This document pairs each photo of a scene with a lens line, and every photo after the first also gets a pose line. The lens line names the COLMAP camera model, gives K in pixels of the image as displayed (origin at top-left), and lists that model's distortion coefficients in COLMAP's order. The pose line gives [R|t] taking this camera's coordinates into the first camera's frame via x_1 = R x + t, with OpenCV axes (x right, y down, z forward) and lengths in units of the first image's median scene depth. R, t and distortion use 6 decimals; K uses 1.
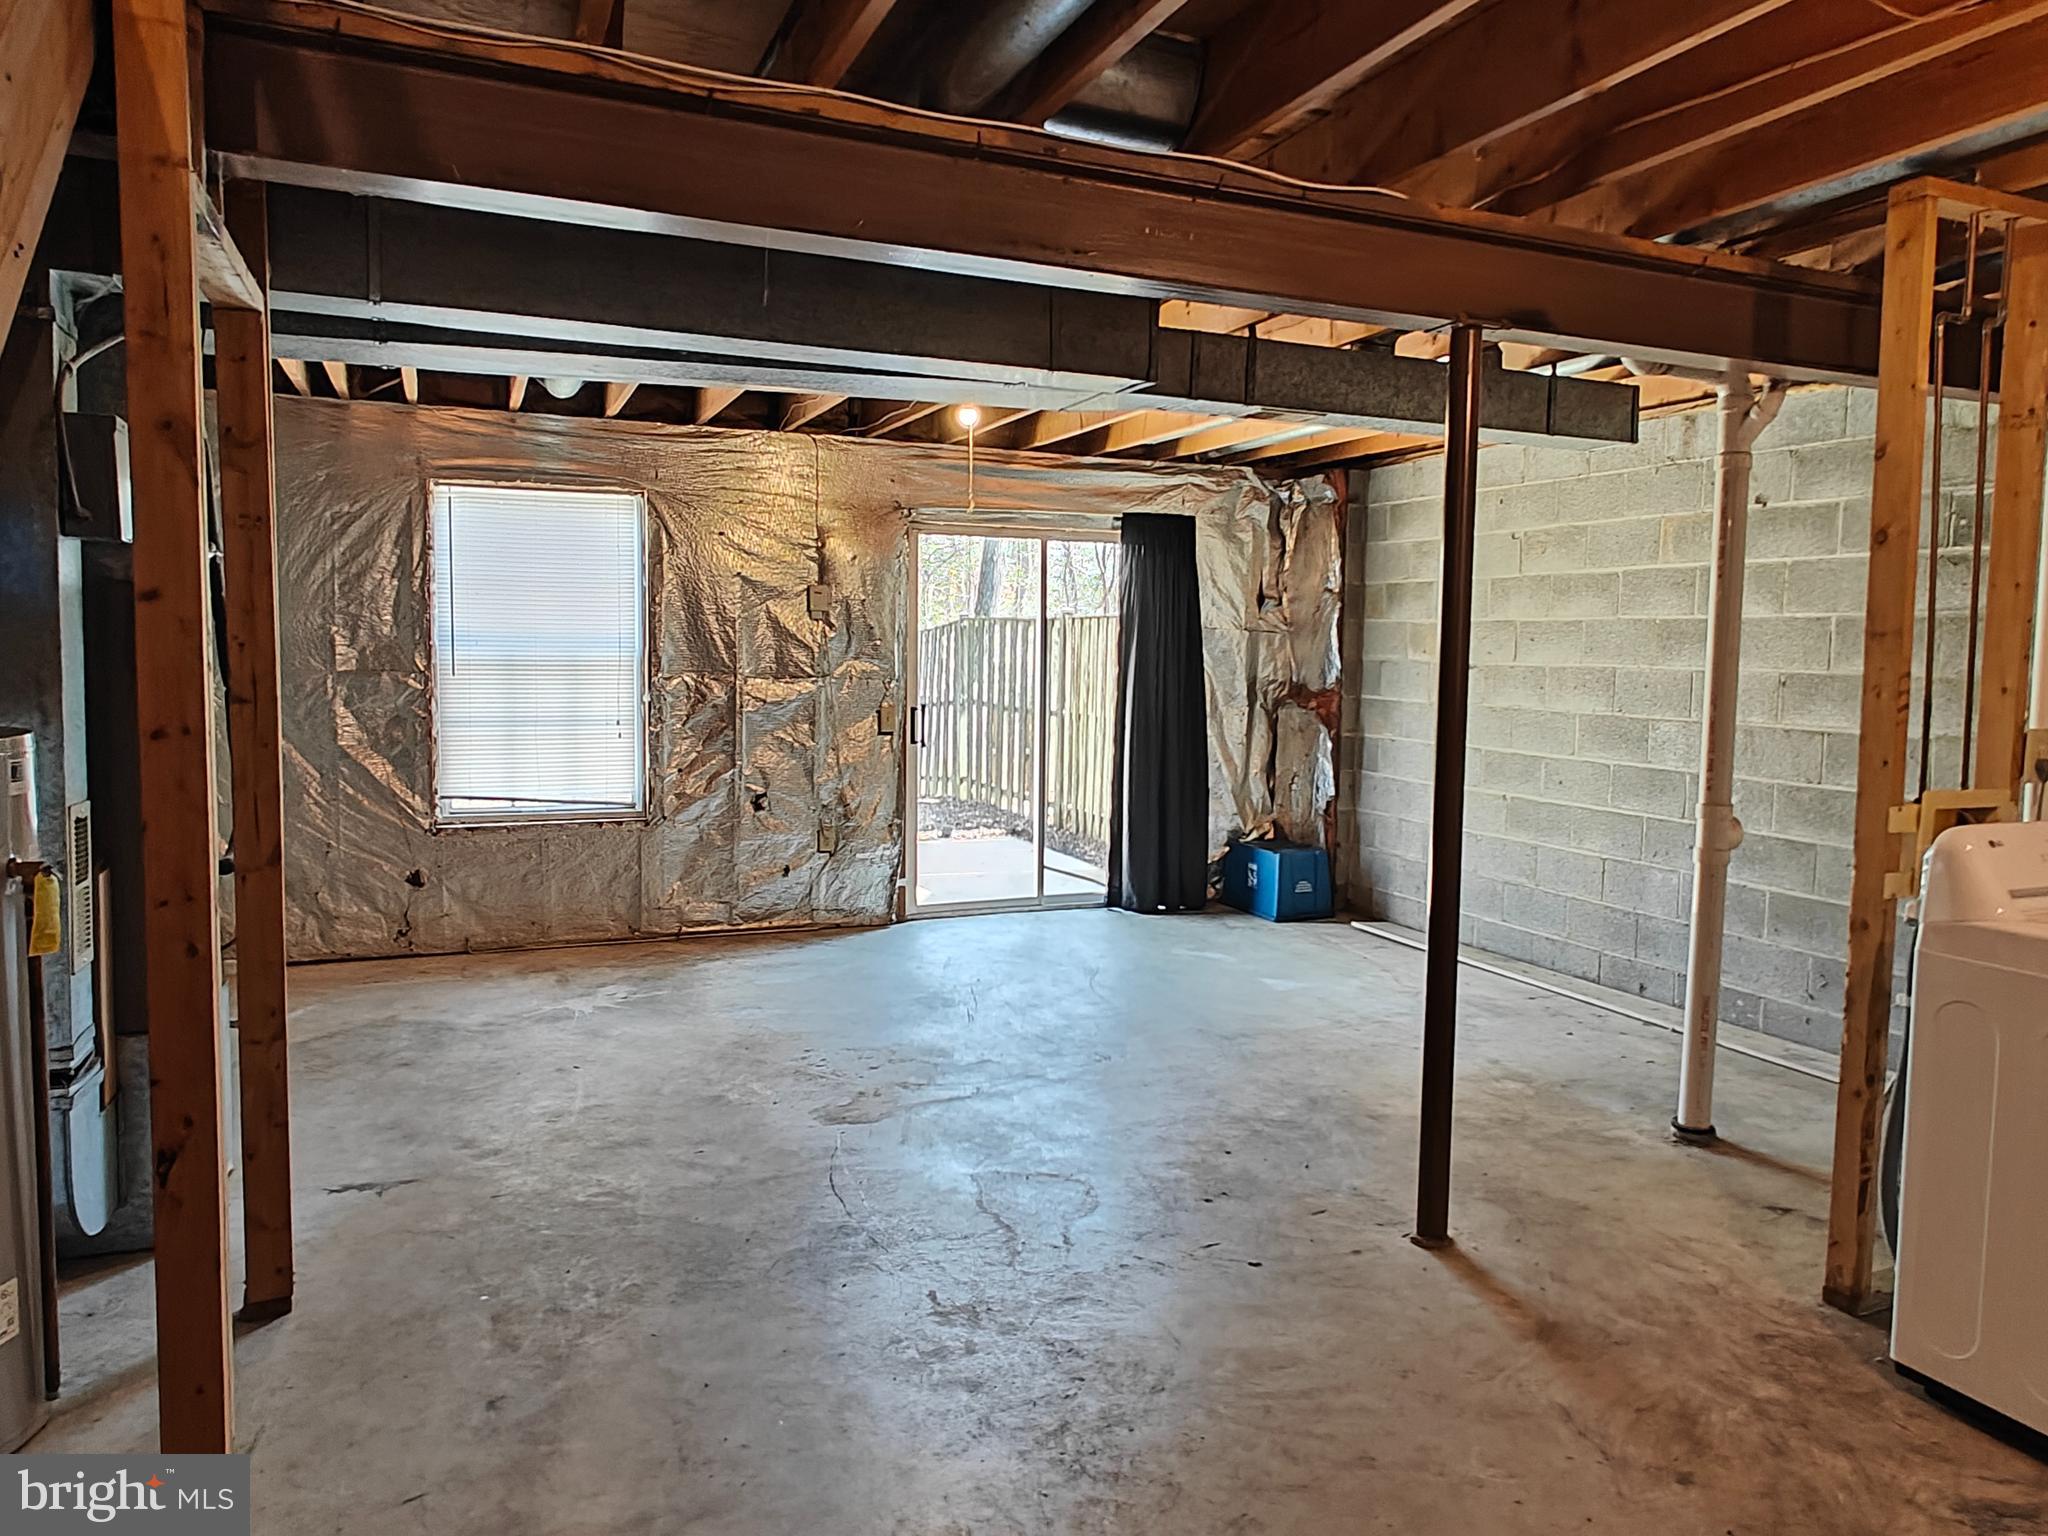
lens RADIAL K [[1424.2, 0, 1040.4], [0, 1424.2, 765.0], [0, 0, 1]] dist [0.020717, -0.003319]
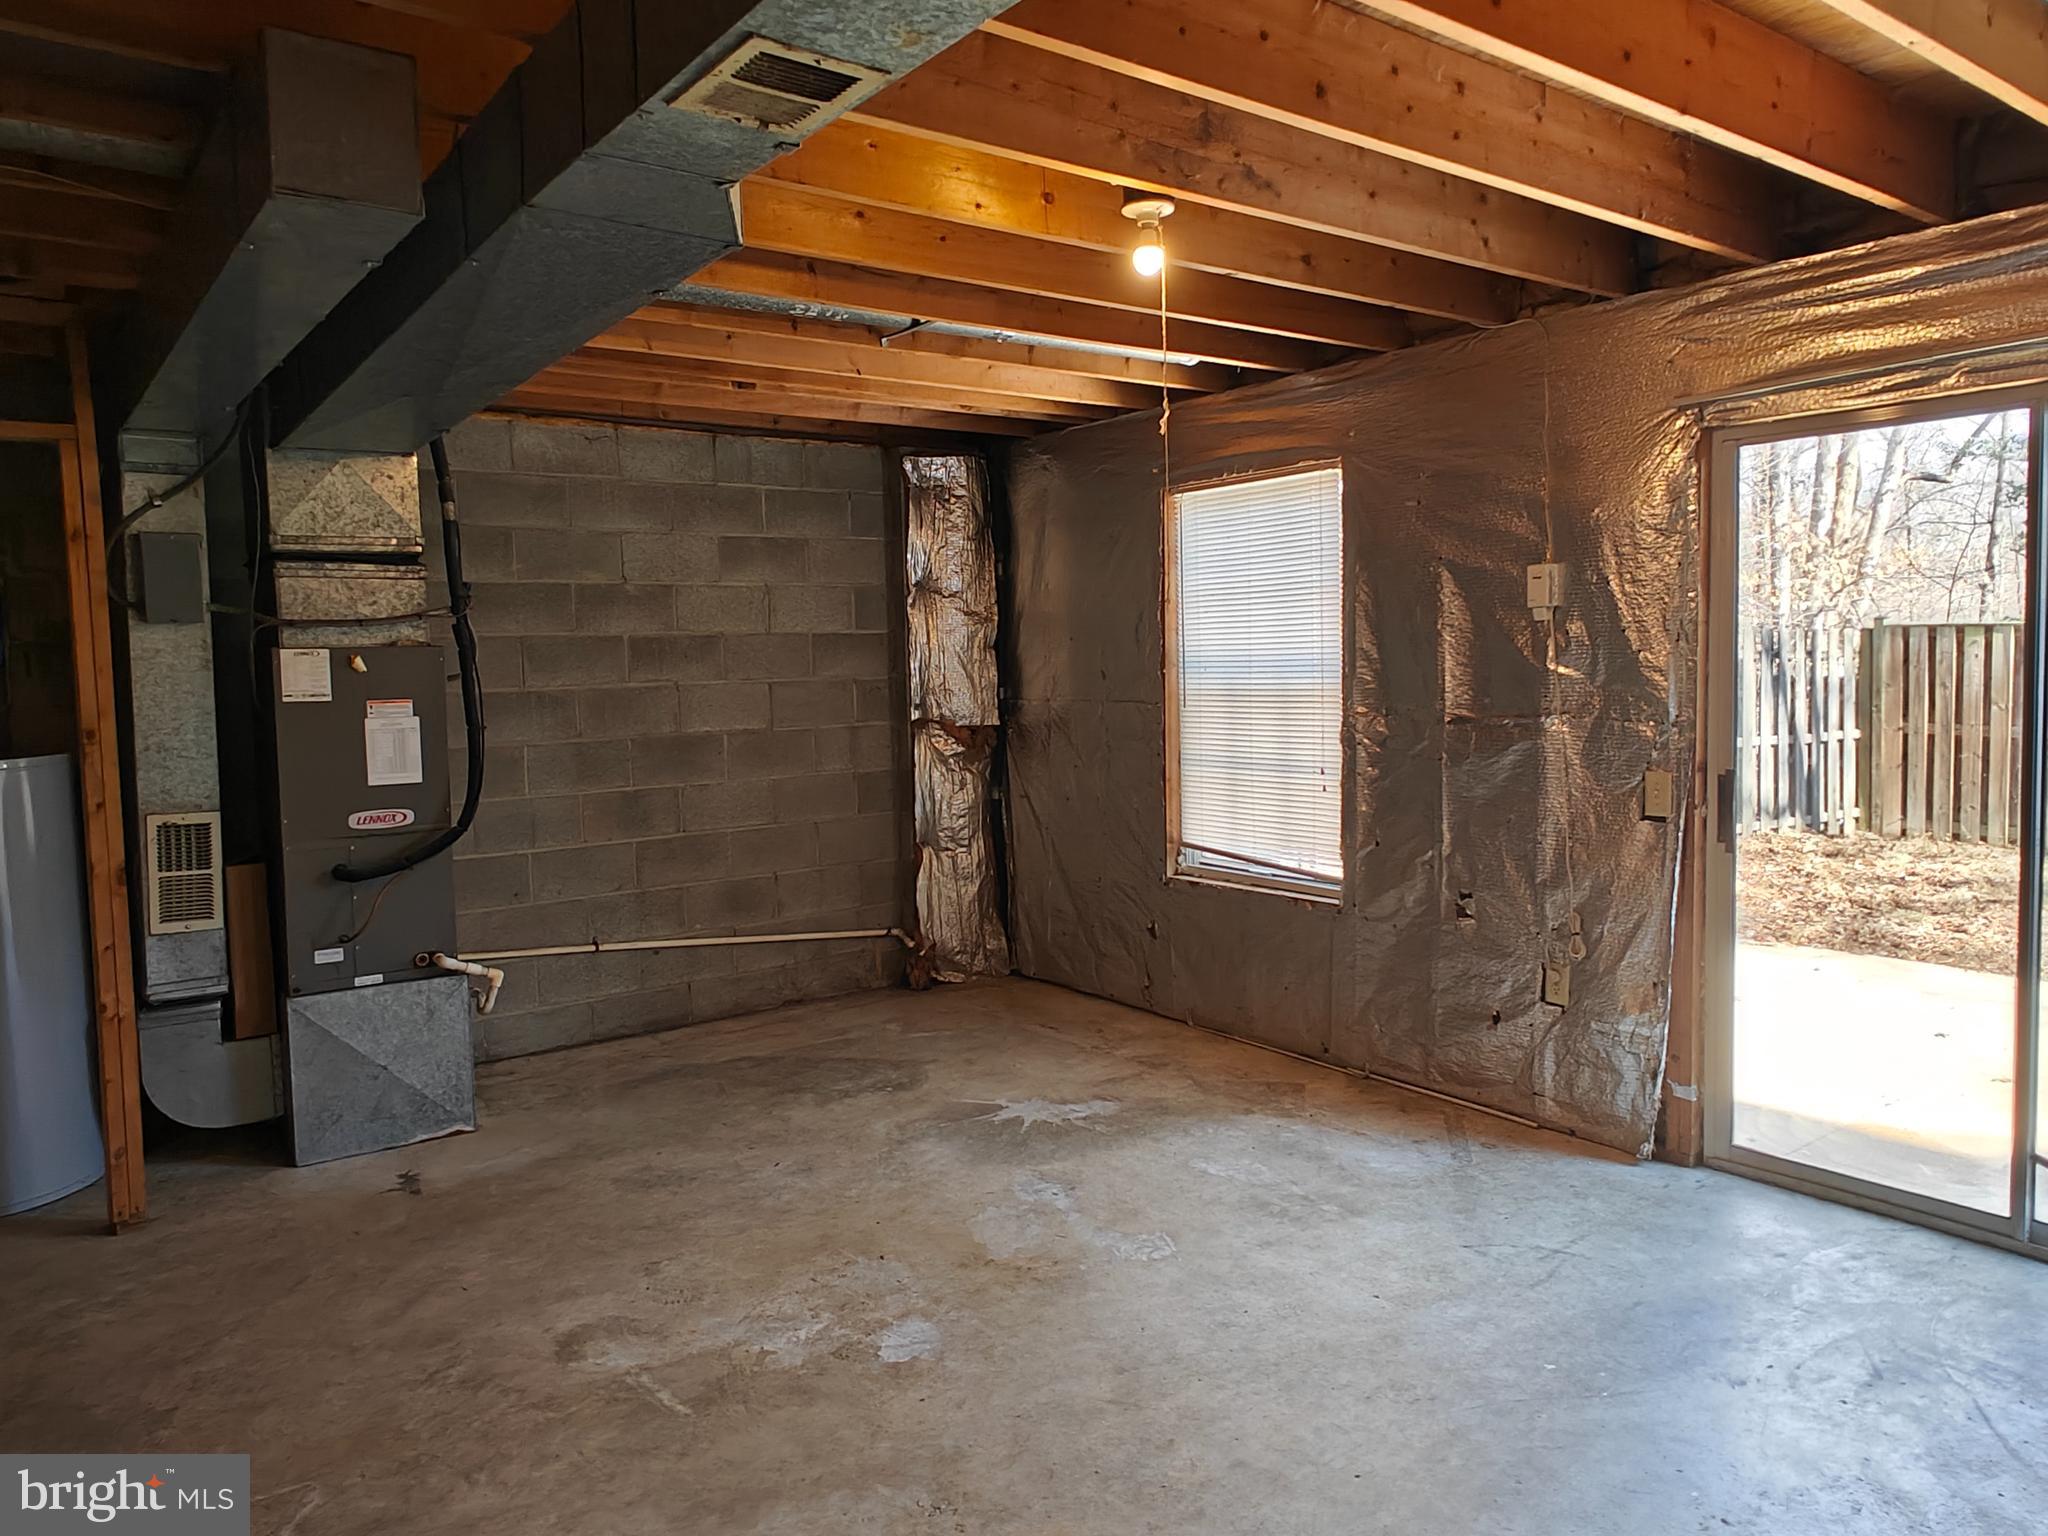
lens RADIAL K [[1424.2, 0, 1027.0], [0, 1424.2, 761.0], [0, 0, 1]] dist [0.020717, -0.003319]
pose [[0.243938, 0.055371, -0.968209, 0.398339], [-0.053287, 0.997626, 0.043628, -0.060131], [0.968326, 0.040951, 0.246310, 0.663316]]
